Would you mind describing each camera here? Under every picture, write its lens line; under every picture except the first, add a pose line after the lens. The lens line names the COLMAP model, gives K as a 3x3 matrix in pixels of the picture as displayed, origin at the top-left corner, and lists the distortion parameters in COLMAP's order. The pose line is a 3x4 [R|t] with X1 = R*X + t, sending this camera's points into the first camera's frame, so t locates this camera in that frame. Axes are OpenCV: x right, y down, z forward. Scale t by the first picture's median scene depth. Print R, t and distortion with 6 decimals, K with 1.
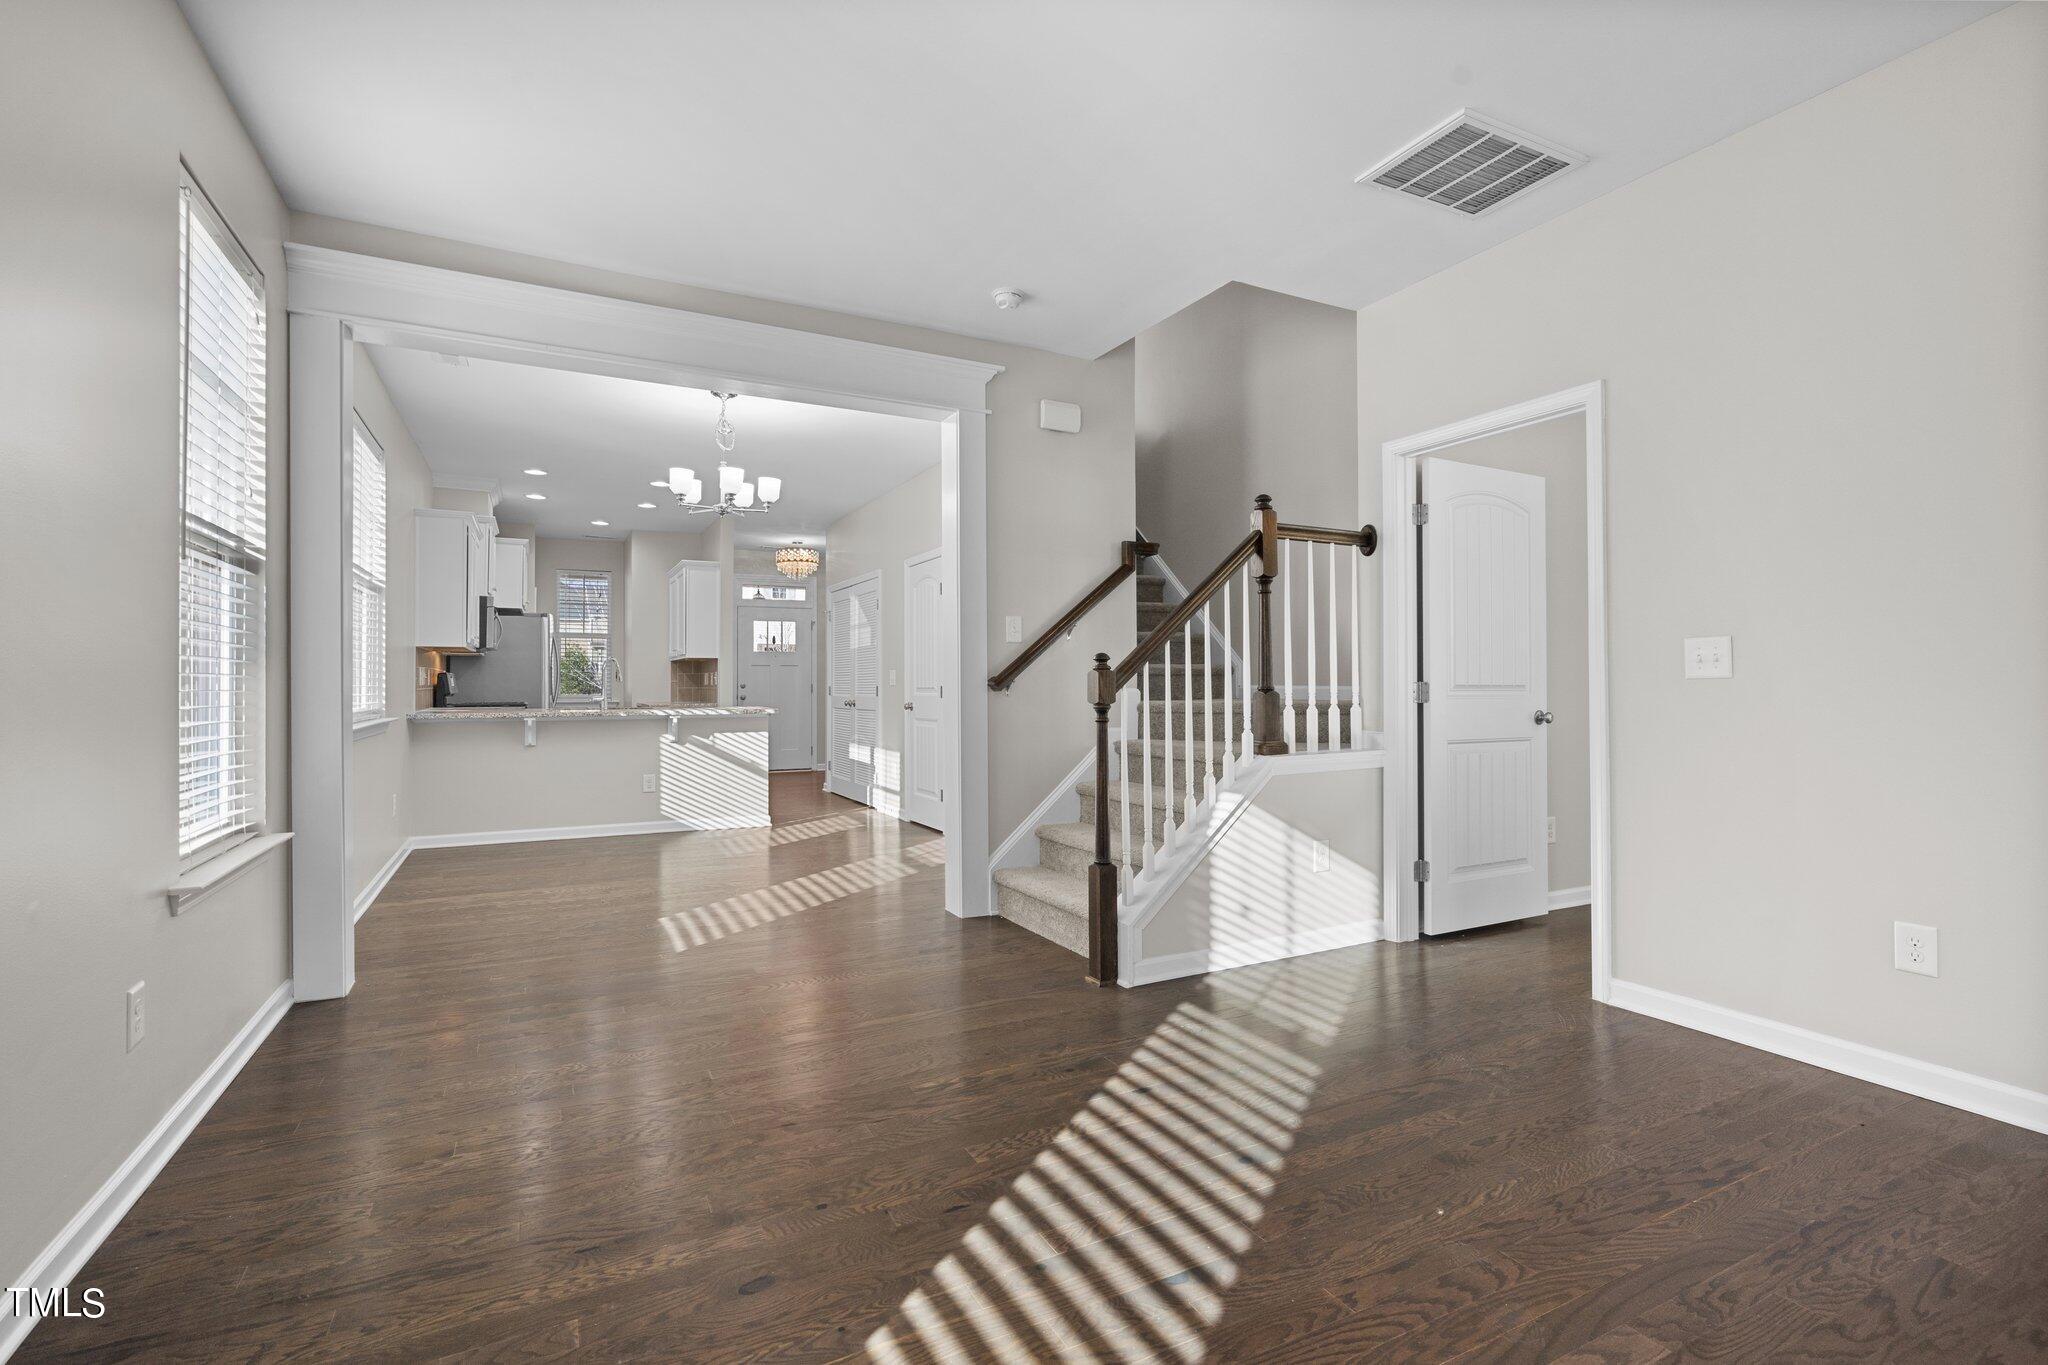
lens RADIAL K [[934.4, 0, 1023.4], [0, 934.4, 673.2], [0, 0, 1]] dist [-0.004743, 0.002484]
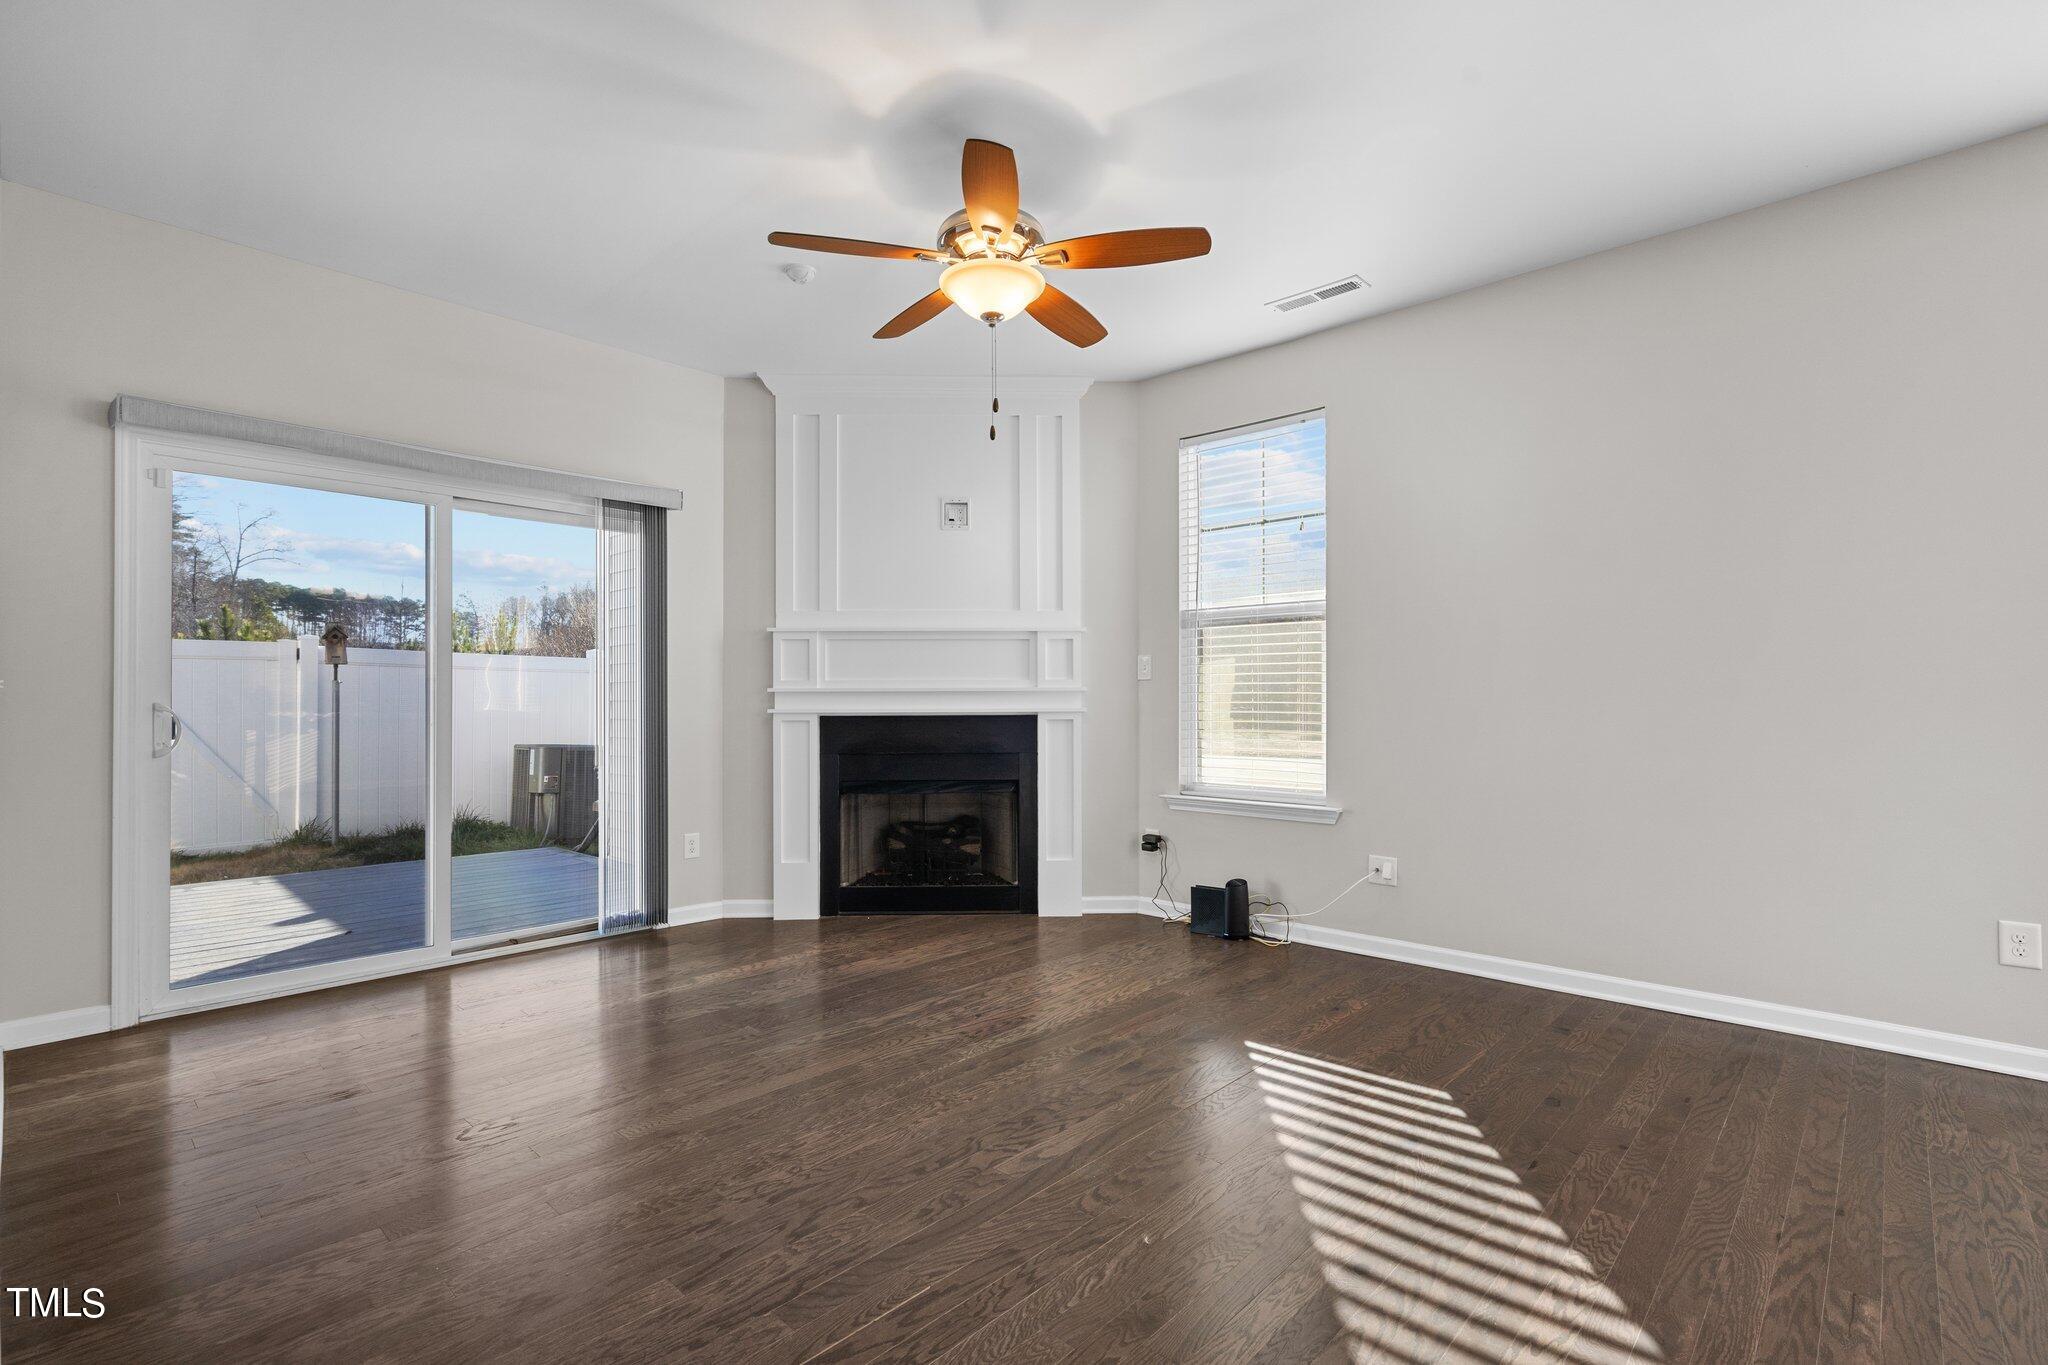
lens RADIAL K [[934.4, 0, 1033.0], [0, 934.4, 697.2], [0, 0, 1]] dist [-0.004743, 0.002484]
pose [[-0.938106, 0.003227, -0.346334, 0.543336], [0.009305, 0.999830, -0.015889, 0.012718], [0.346224, -0.018128, -0.937977, 1.143806]]
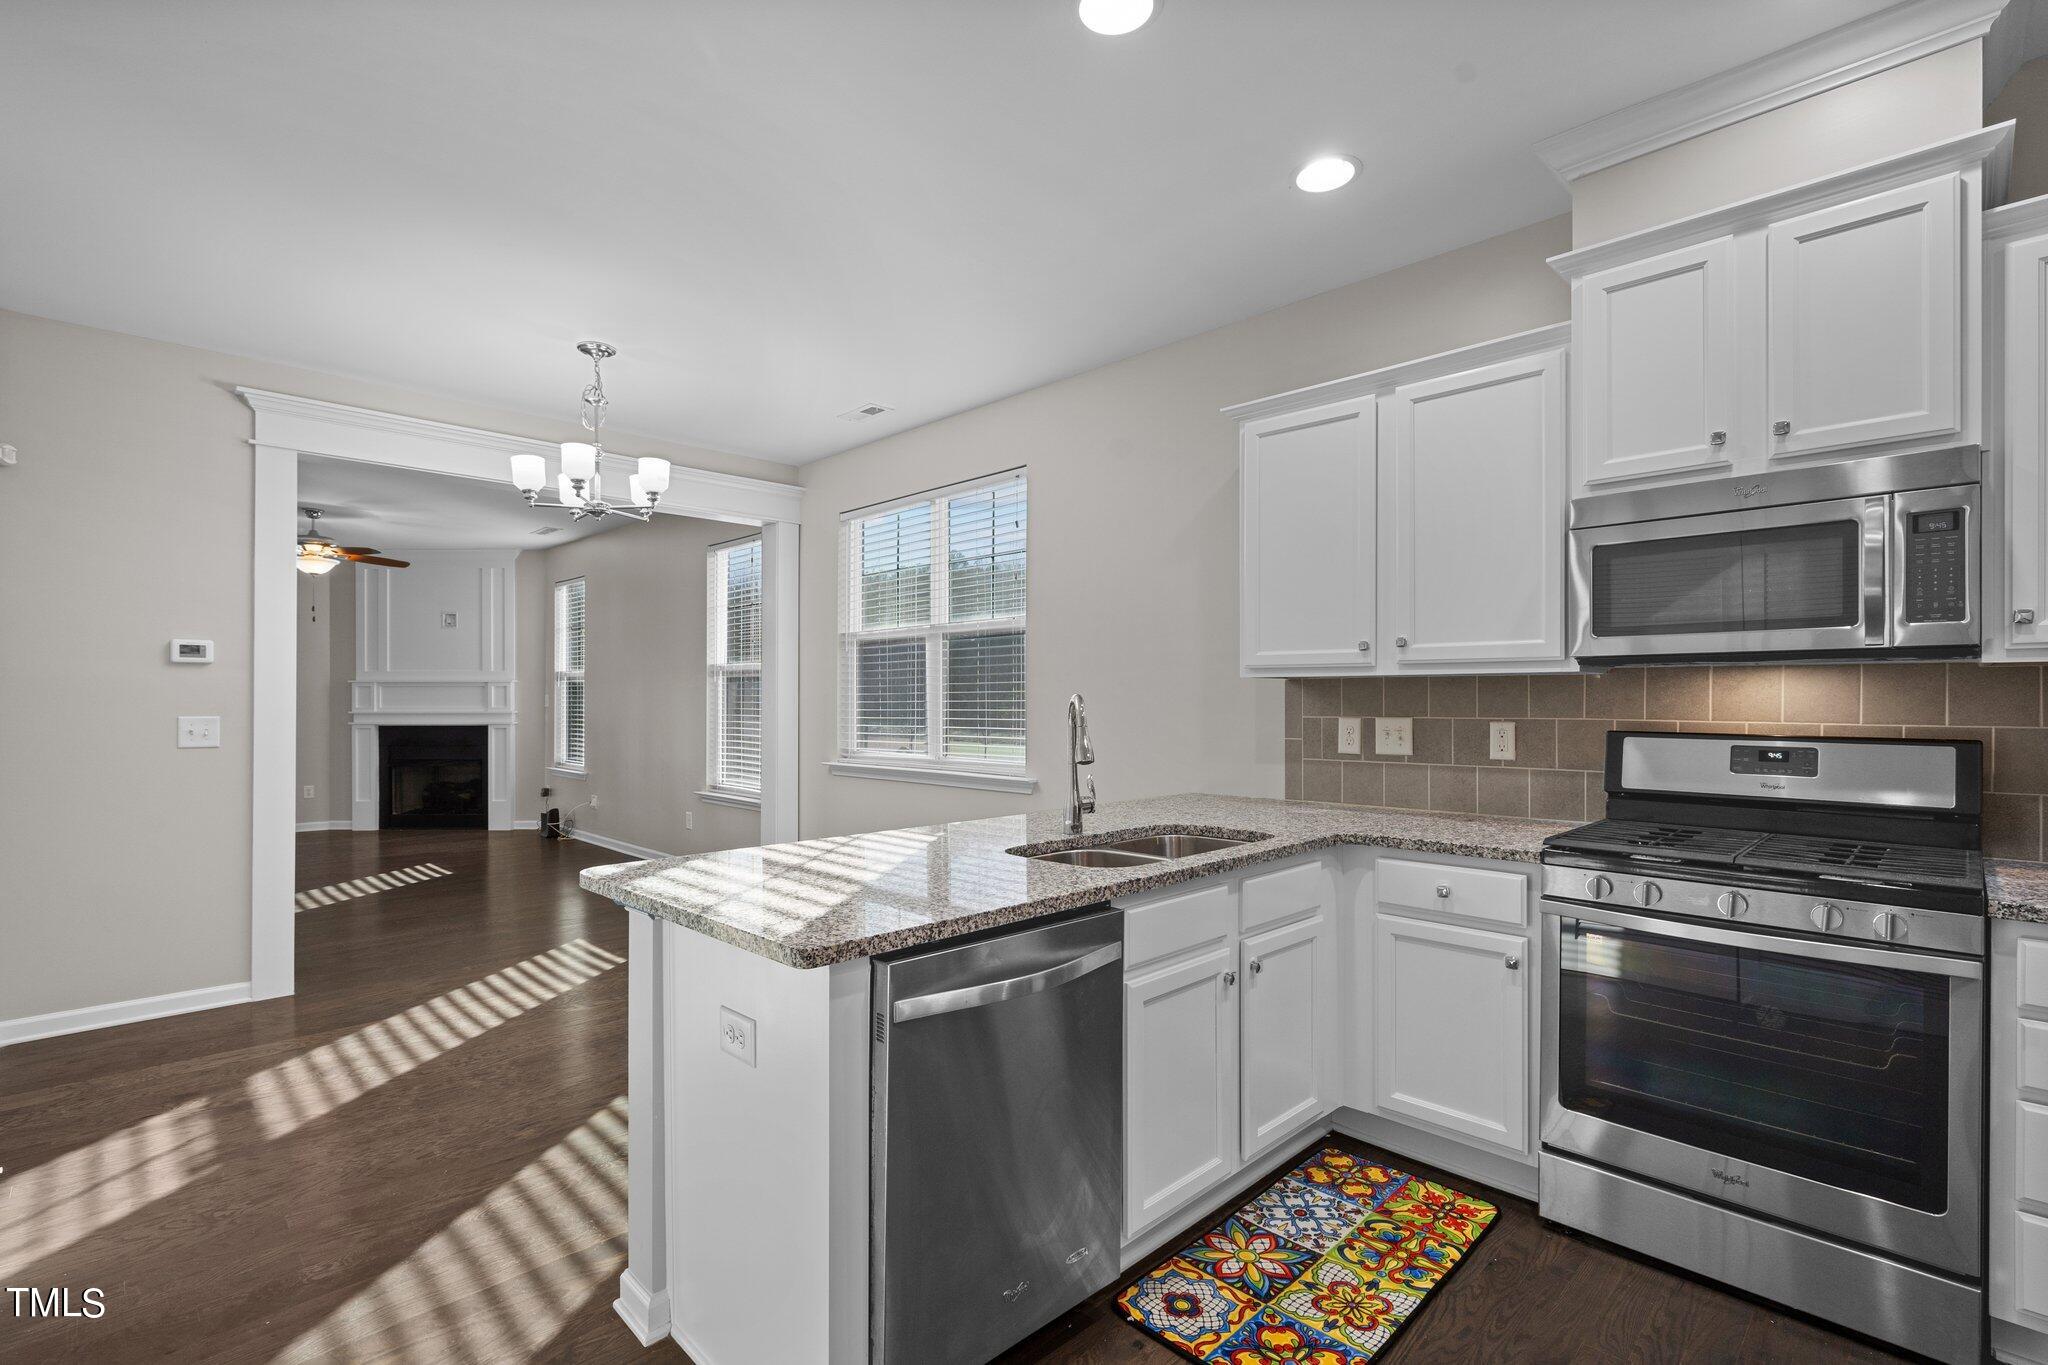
lens RADIAL K [[934.4, 0, 1026.8], [0, 934.4, 706.8], [0, 0, 1]] dist [-0.004743, 0.002484]
pose [[-0.951836, 0.007993, -0.306502, -0.699931], [0.008304, 0.999965, 0.000291, -0.027678], [0.306494, -0.002268, -0.951870, 3.018224]]
